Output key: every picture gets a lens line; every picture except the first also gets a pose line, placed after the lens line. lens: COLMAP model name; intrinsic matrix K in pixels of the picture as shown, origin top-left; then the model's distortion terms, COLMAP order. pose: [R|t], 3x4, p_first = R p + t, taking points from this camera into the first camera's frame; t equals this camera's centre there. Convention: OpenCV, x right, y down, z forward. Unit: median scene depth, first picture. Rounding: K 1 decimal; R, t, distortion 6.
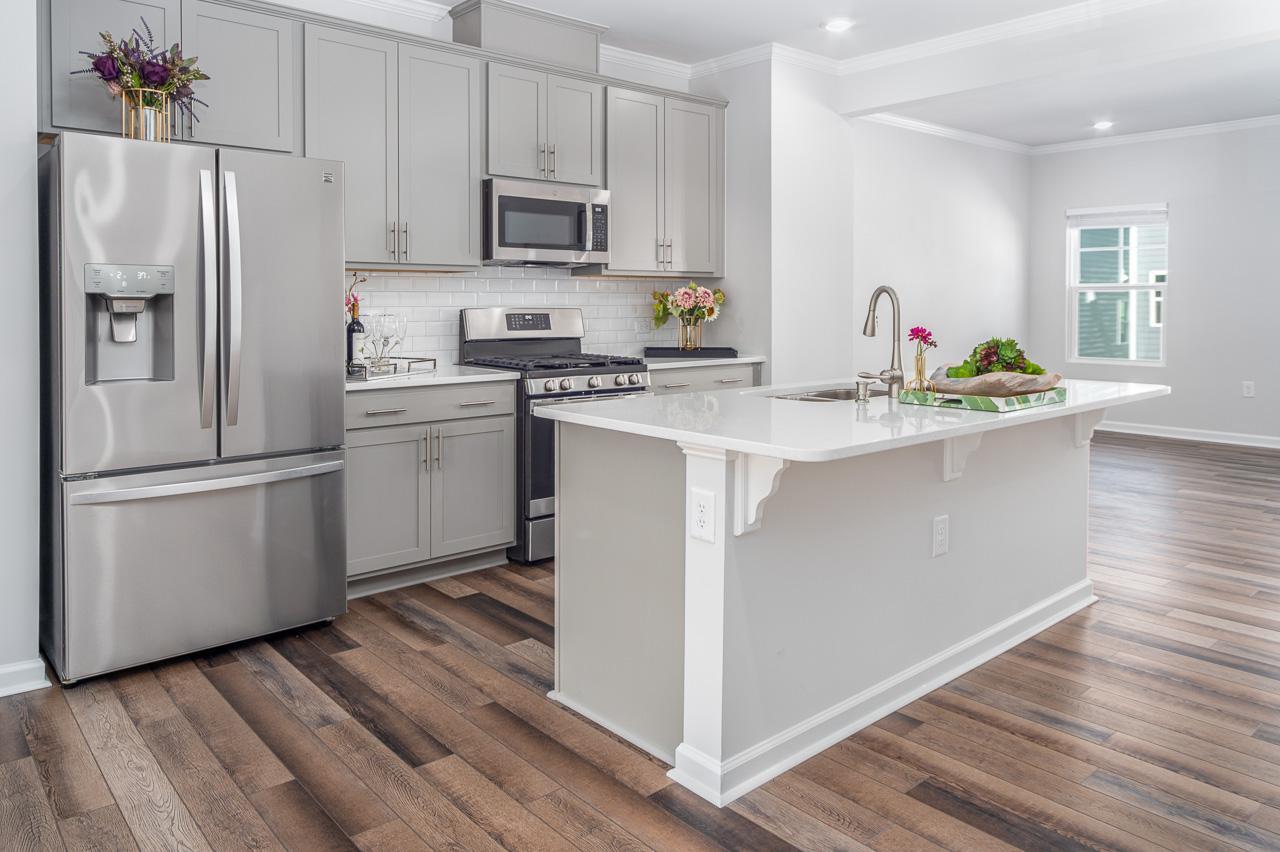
lens RADIAL K [[880.2, 0, 634.8], [0, 880.2, 308.5], [0, 0, 1]] dist [-0.004311, -0.003753]
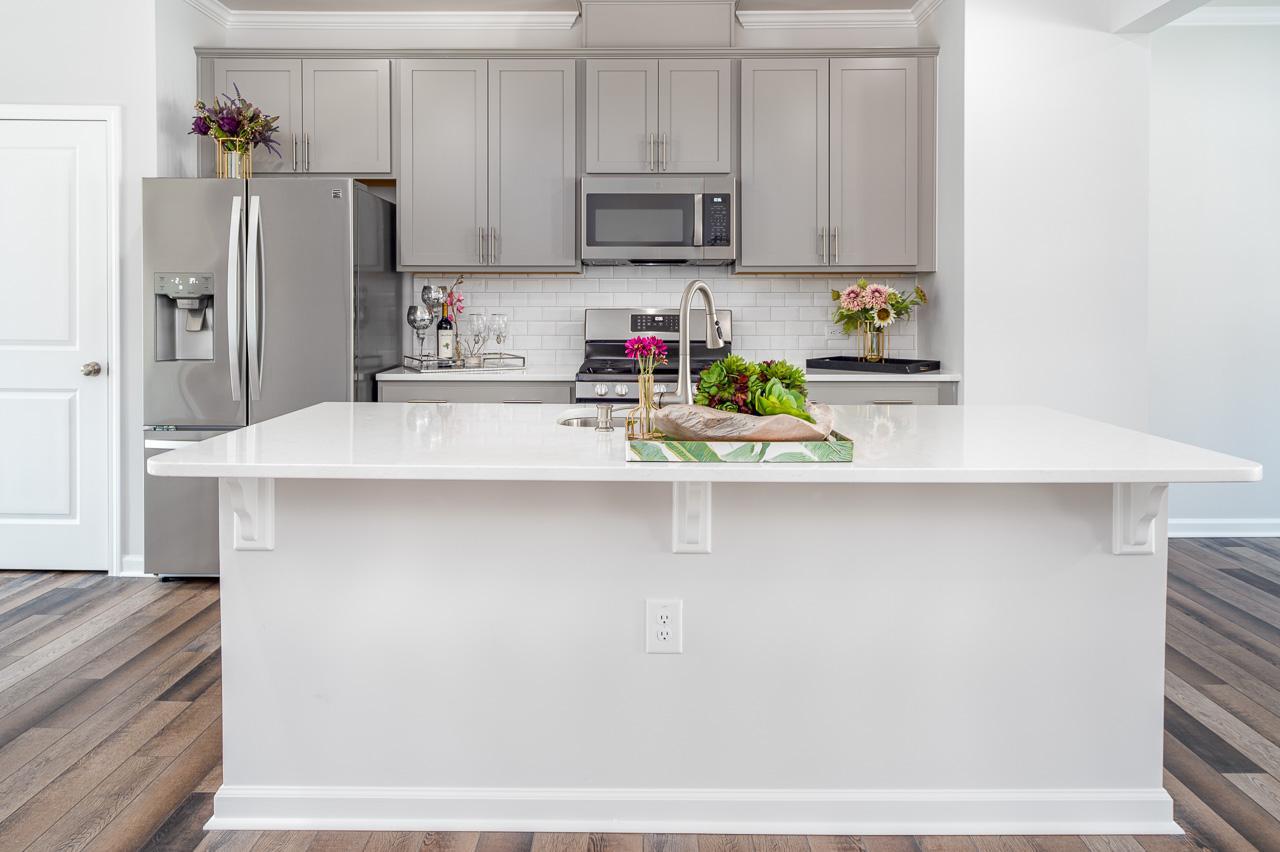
lens RADIAL K [[880.2, 0, 634.8], [0, 880.2, 308.5], [0, 0, 1]] dist [-0.004311, -0.003753]
pose [[0.746979, 0.004513, -0.664832, 0.534097], [-0.006828, 0.999976, -0.000884, 0.000241], [0.664812, 0.005200, 0.746992, 0.296257]]
